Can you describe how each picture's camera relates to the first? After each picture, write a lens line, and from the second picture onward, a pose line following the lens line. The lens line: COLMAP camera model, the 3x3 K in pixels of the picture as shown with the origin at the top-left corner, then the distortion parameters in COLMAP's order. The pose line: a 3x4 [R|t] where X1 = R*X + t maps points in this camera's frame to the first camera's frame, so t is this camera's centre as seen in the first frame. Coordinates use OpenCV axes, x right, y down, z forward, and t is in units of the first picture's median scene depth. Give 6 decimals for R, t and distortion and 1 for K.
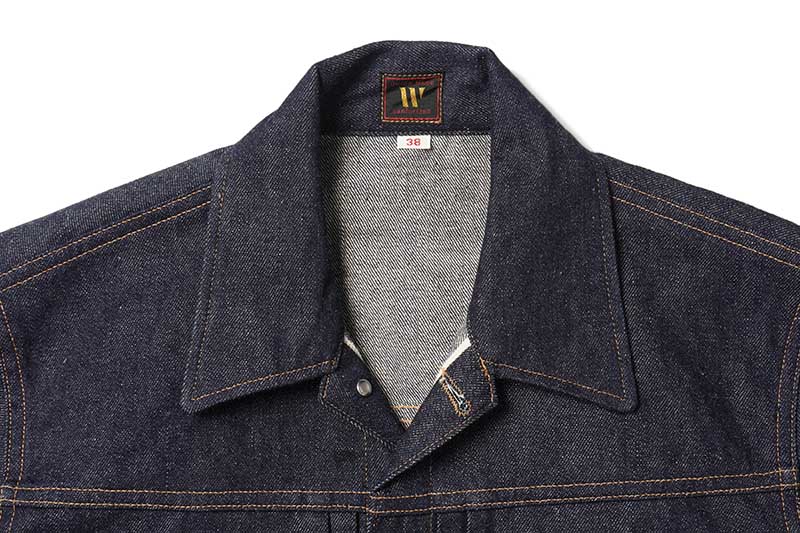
lens RADIAL K [[1552.3, 0, 400.9], [0, 1552.3, 266.1], [0, 0, 1]] dist [-0.039294, 0.000000]
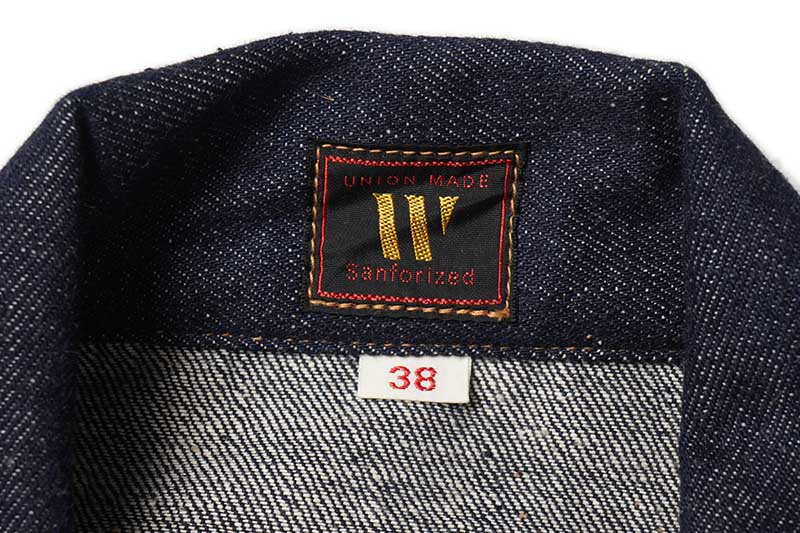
lens RADIAL K [[1889.5, 0, 400.1], [0, 1889.5, 266.8], [0, 0, 1]] dist [-0.070543, 0.000000]
pose [[0.999002, 0.041324, -0.016977, 0.010936], [-0.042912, 0.993293, -0.107371, -0.062657], [0.012426, 0.107992, 0.994074, 0.643588]]
